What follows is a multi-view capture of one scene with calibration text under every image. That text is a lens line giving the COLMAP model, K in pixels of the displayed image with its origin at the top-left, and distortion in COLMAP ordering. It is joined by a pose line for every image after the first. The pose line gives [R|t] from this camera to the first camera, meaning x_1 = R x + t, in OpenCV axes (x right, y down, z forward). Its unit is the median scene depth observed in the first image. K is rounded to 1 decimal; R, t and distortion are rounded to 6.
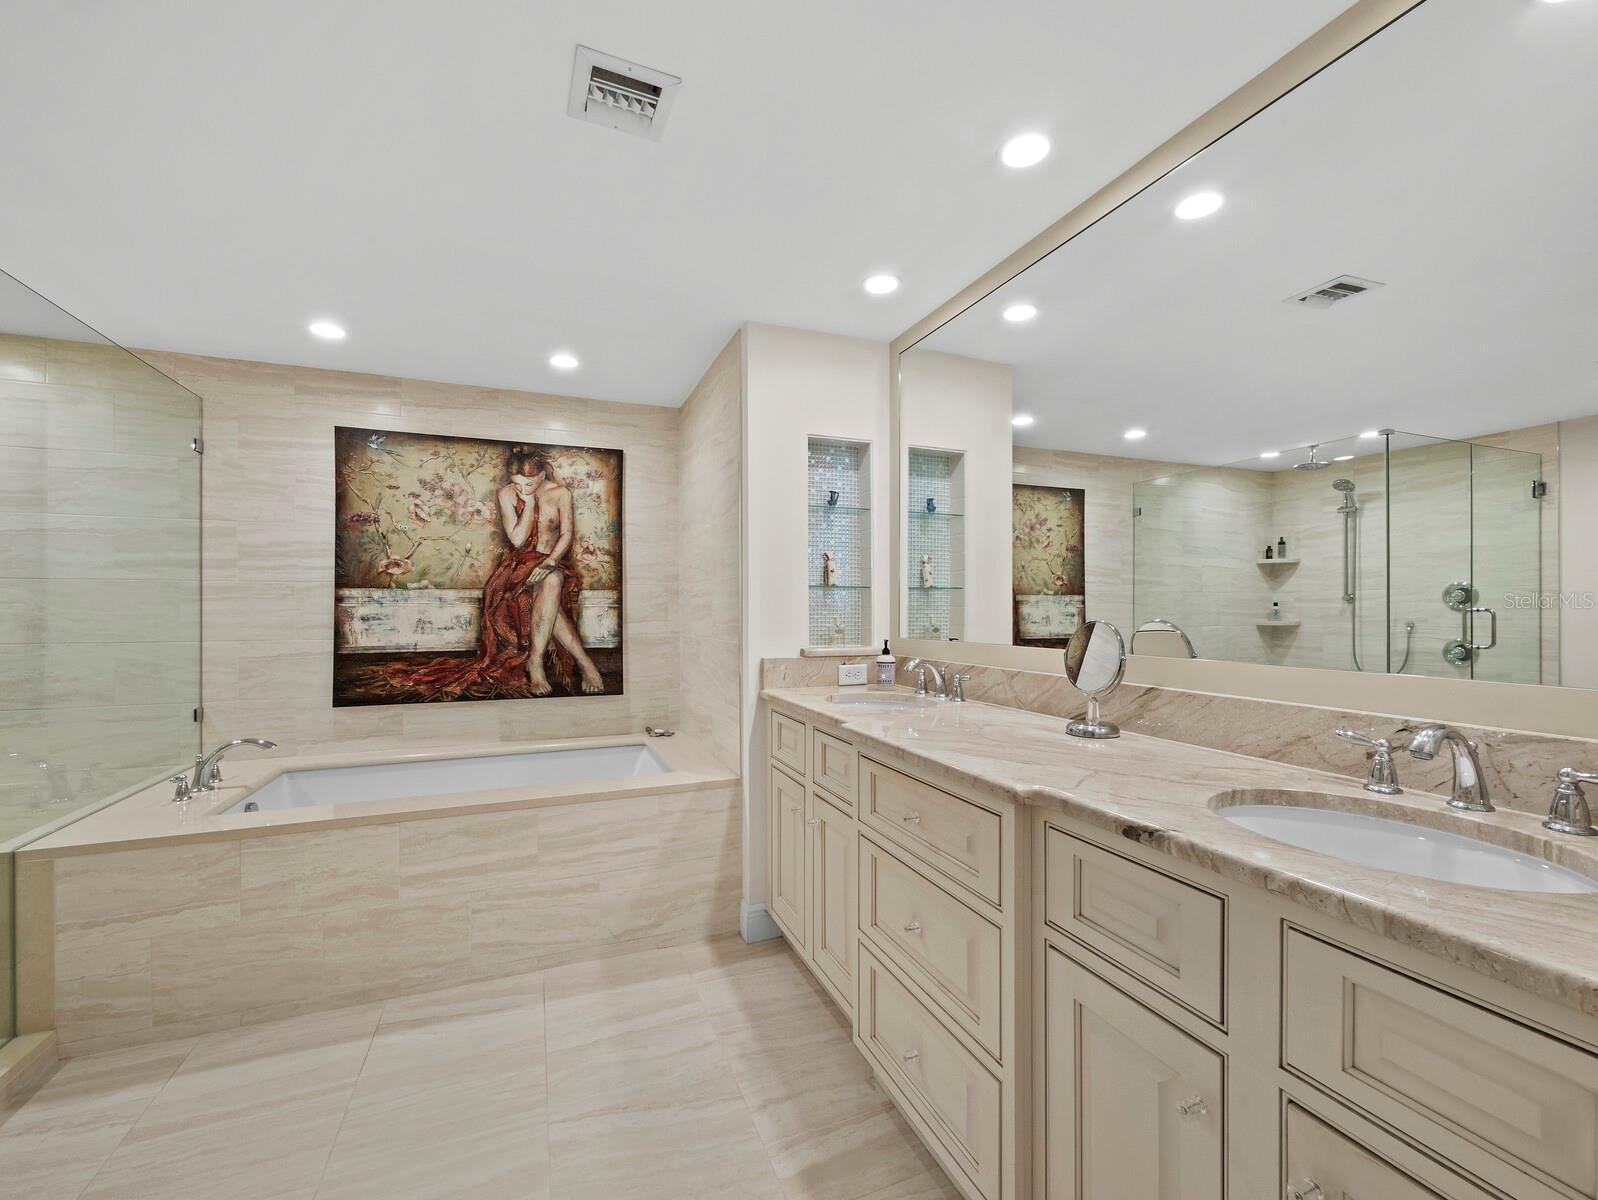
lens RADIAL K [[669.3, 0, 801.1], [0, 669.3, 613.2], [0, 0, 1]] dist [-0.002174, -0.000562]
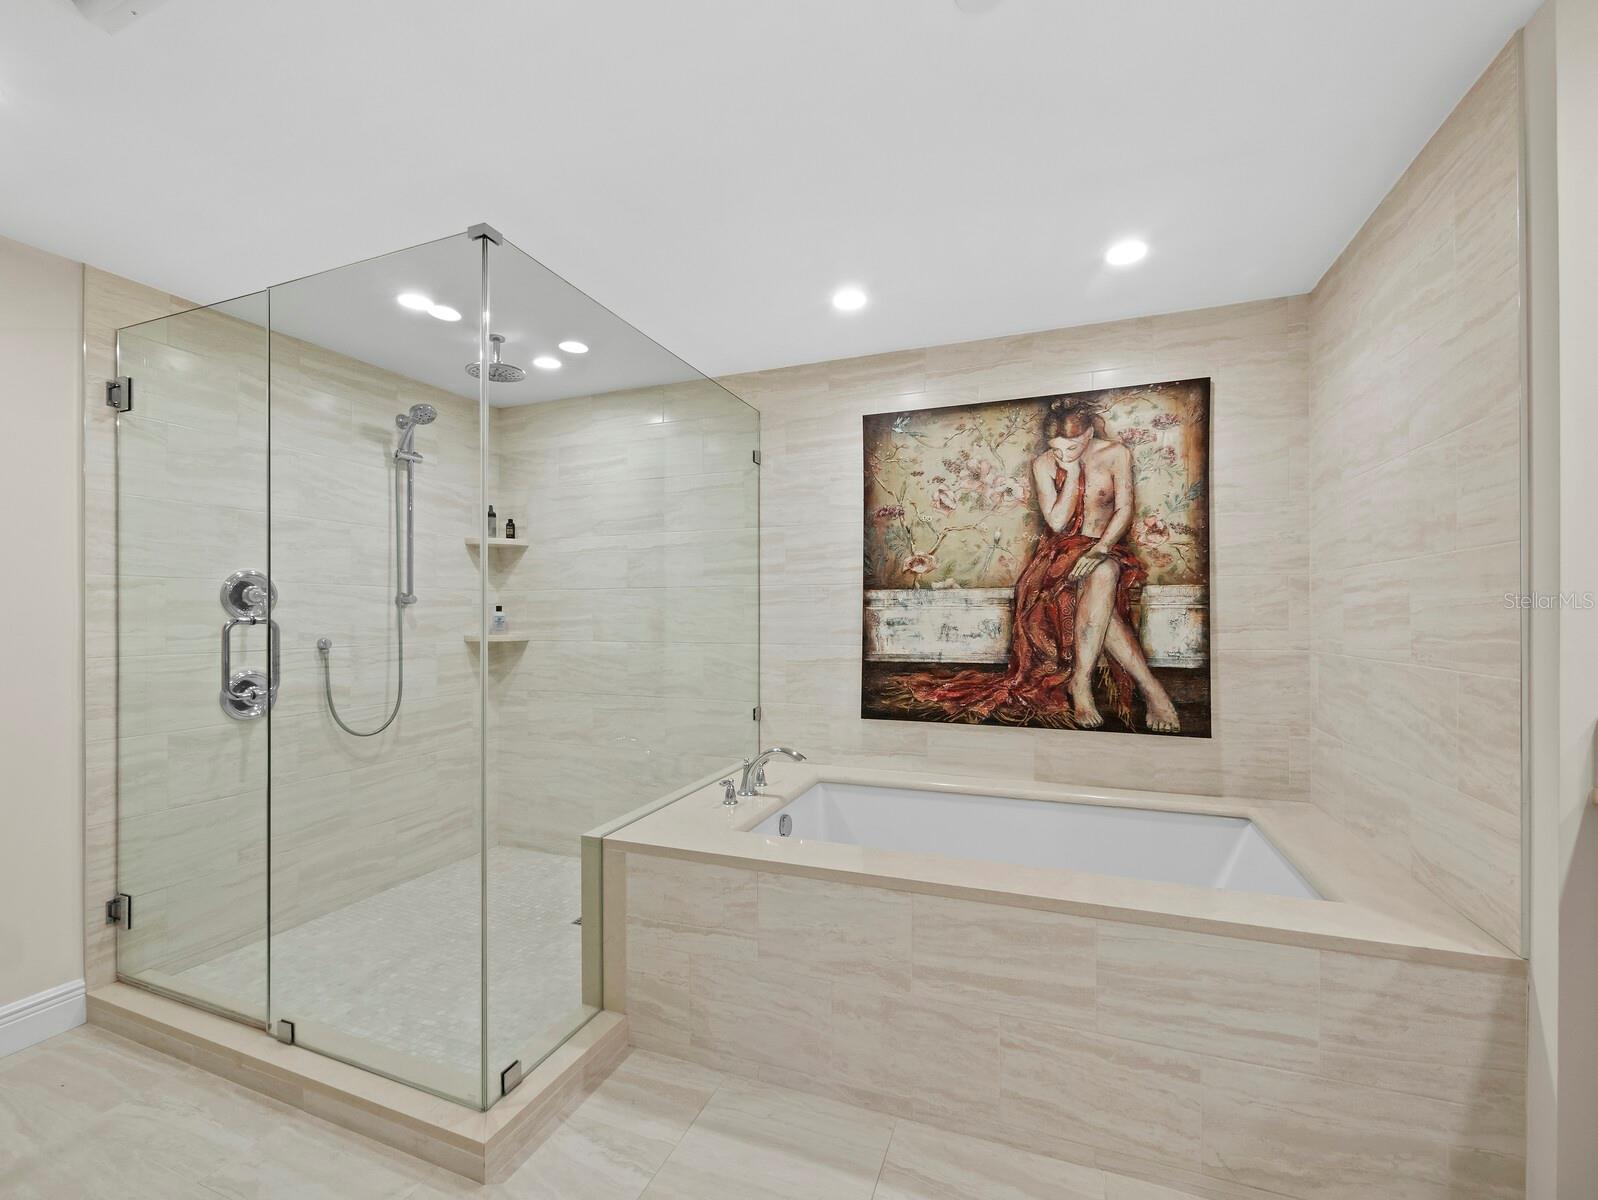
lens RADIAL K [[669.3, 0, 801.1], [0, 669.3, 613.2], [0, 0, 1]] dist [-0.002174, -0.000562]
pose [[0.732639, -0.002424, -0.680613, -0.125621], [-0.001993, 0.999982, -0.005707, -0.000021], [0.680615, 0.005538, 0.732621, 0.255506]]
